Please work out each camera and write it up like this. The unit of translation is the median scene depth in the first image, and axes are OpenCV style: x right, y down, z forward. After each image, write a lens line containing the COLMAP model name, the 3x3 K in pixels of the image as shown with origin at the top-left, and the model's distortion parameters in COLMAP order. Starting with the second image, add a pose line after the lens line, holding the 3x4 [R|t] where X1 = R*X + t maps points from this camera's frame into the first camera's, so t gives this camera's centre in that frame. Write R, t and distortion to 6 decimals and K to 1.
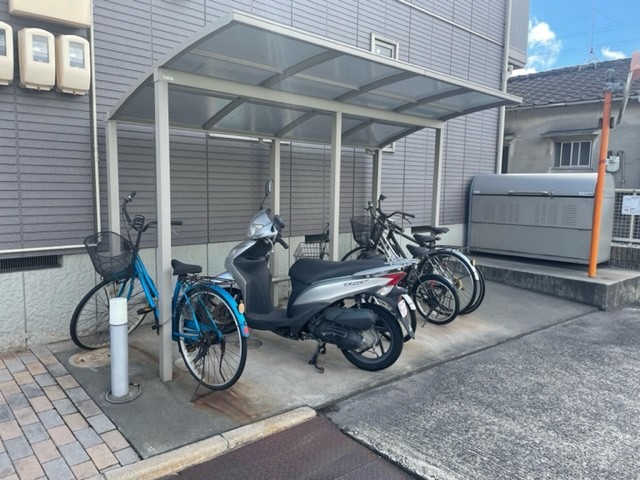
lens RADIAL K [[503.6, 0, 320.0], [0, 503.6, 240.0], [0, 0, 1]] dist [0.038291, -0.003130]
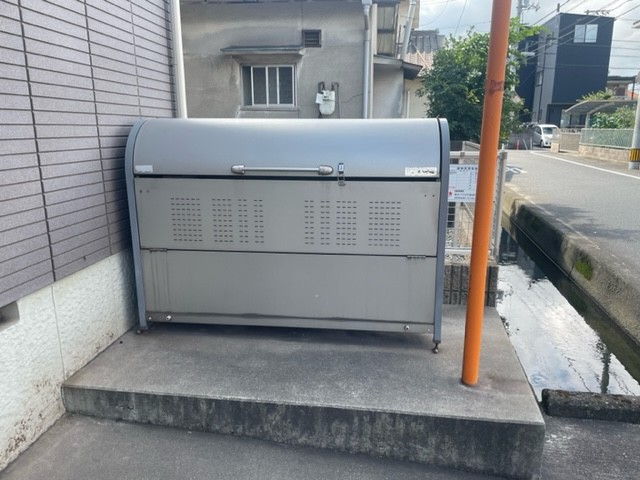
lens RADIAL K [[503.6, 0, 320.0], [0, 503.6, 240.0], [0, 0, 1]] dist [0.038291, -0.003130]
pose [[0.775560, -0.151508, 0.612823, 0.133751], [0.080464, 0.986579, 0.142080, -0.066454], [-0.626124, -0.060881, 0.777343, 0.482647]]
